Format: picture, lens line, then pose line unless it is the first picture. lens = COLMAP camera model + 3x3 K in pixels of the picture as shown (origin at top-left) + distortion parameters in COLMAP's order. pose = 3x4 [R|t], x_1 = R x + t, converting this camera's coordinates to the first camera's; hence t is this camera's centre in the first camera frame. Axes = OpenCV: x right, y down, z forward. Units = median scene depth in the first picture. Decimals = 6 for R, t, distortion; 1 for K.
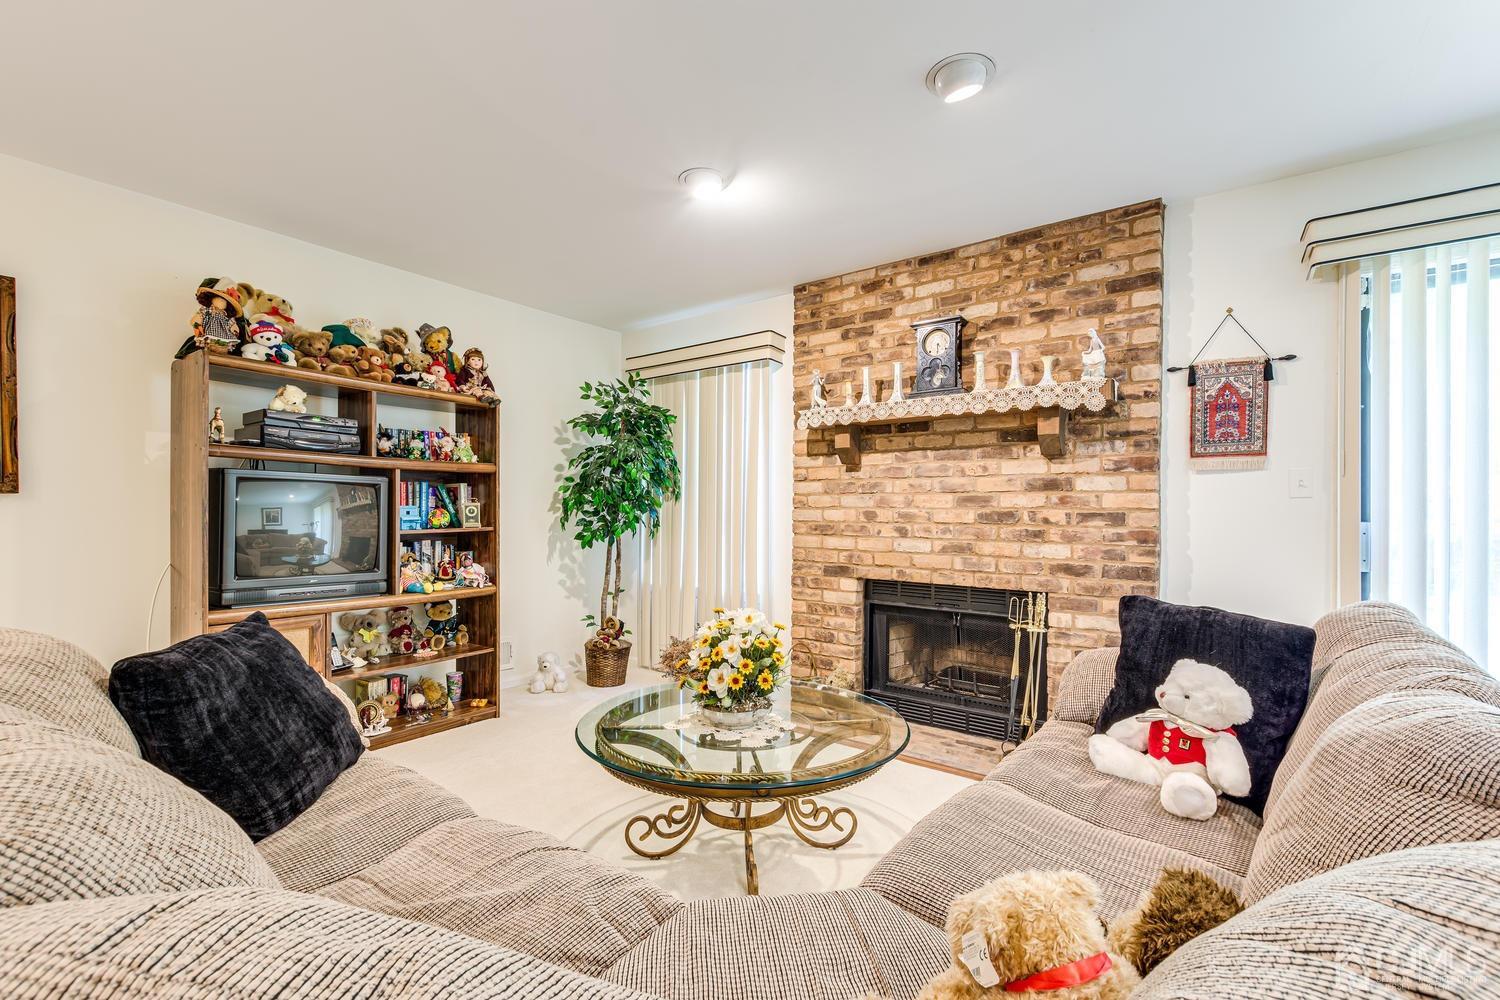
lens RADIAL K [[642.0, 0, 754.6], [0, 642.0, 509.1], [0, 0, 1]] dist [0.004122, 0.000883]
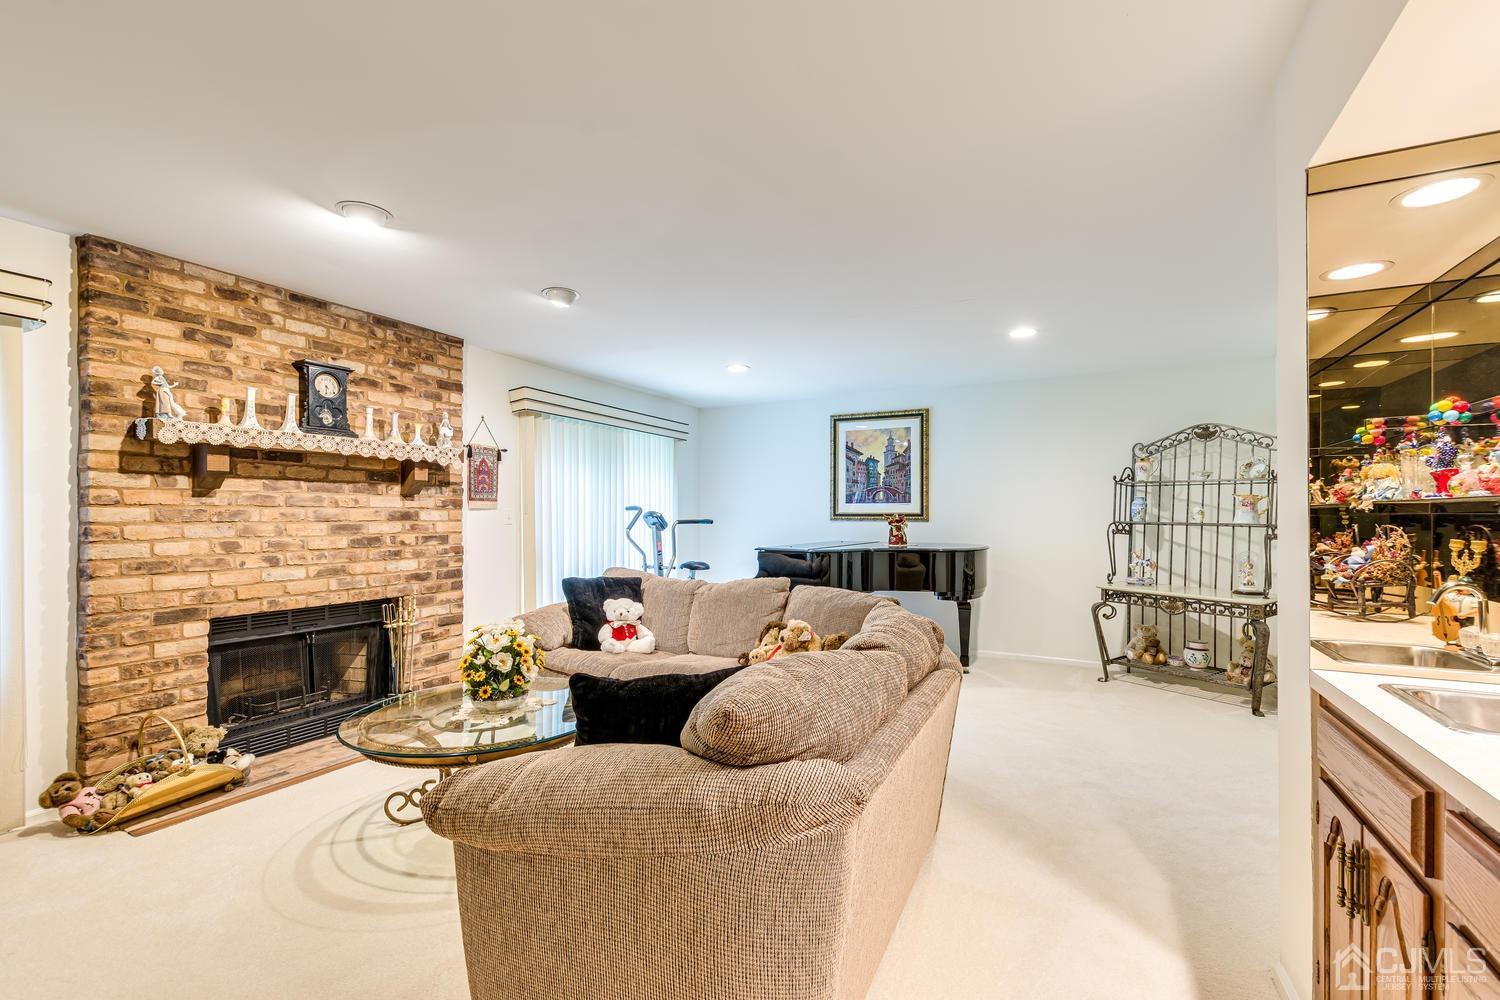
lens RADIAL K [[642.0, 0, 758.2], [0, 642.0, 509.6], [0, 0, 1]] dist [0.004122, 0.000883]
pose [[-0.156471, 0.000823, 0.987682, -0.903497], [-0.005149, 0.999985, -0.001649, -0.048129], [-0.987669, -0.005344, -0.156465, 0.437723]]
